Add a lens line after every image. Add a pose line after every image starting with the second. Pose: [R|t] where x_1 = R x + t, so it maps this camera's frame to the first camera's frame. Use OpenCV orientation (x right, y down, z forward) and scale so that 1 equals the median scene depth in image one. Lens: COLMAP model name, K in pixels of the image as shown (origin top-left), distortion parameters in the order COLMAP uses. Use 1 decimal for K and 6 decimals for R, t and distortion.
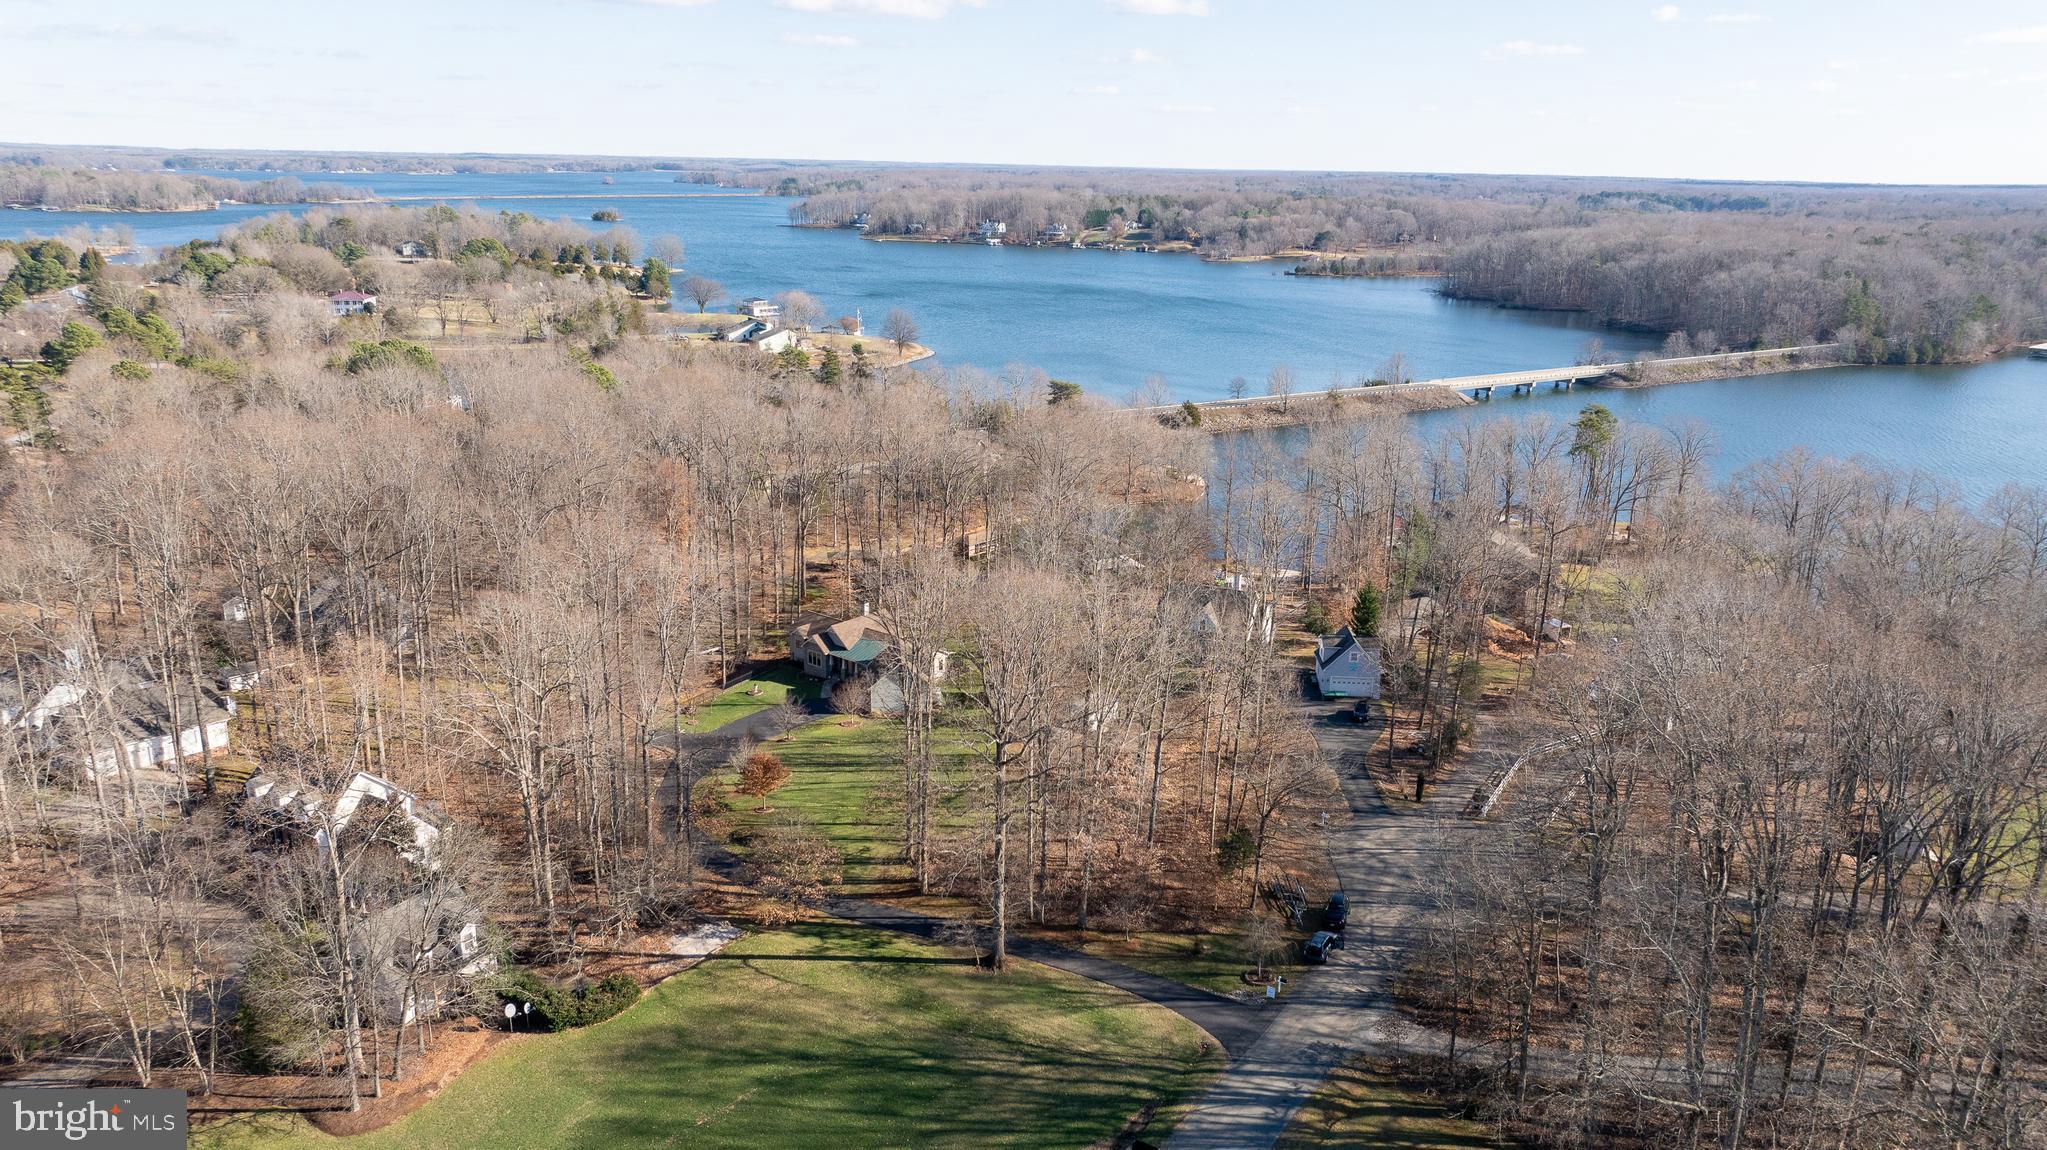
lens RADIAL K [[1443.7, 0, 1023.5], [0, 1443.7, 575.0], [0, 0, 1]] dist [-0.023804, 0.021031]
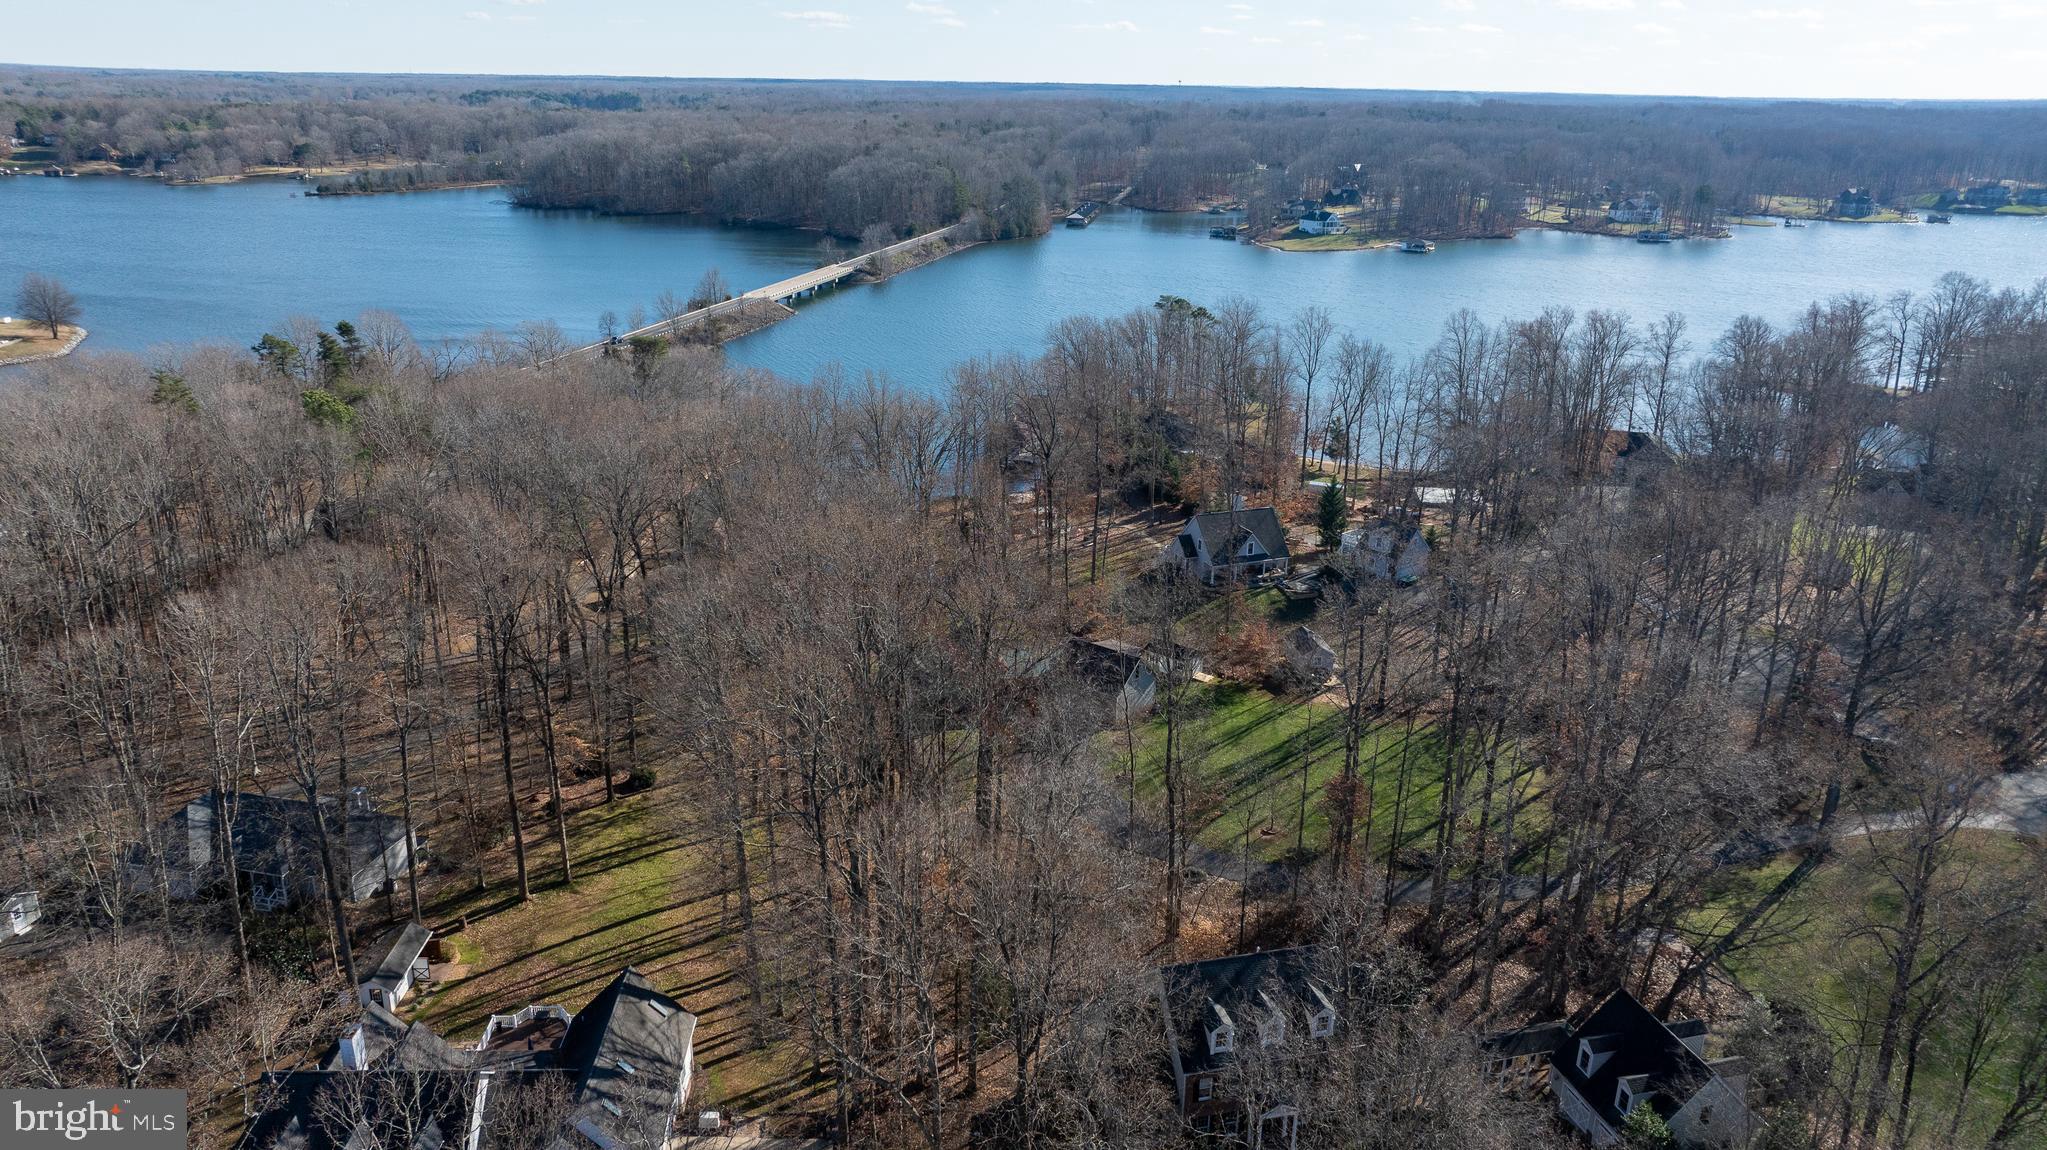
lens RADIAL K [[1447.6, 0, 1023.5], [0, 1447.6, 575.0], [0, 0, 1]] dist [-0.050390, 0.070147]
pose [[0.718935, -0.232711, 0.654964, -0.140783], [0.188559, 0.972251, 0.138469, -0.026878], [-0.669013, 0.023949, 0.742865, 0.081329]]
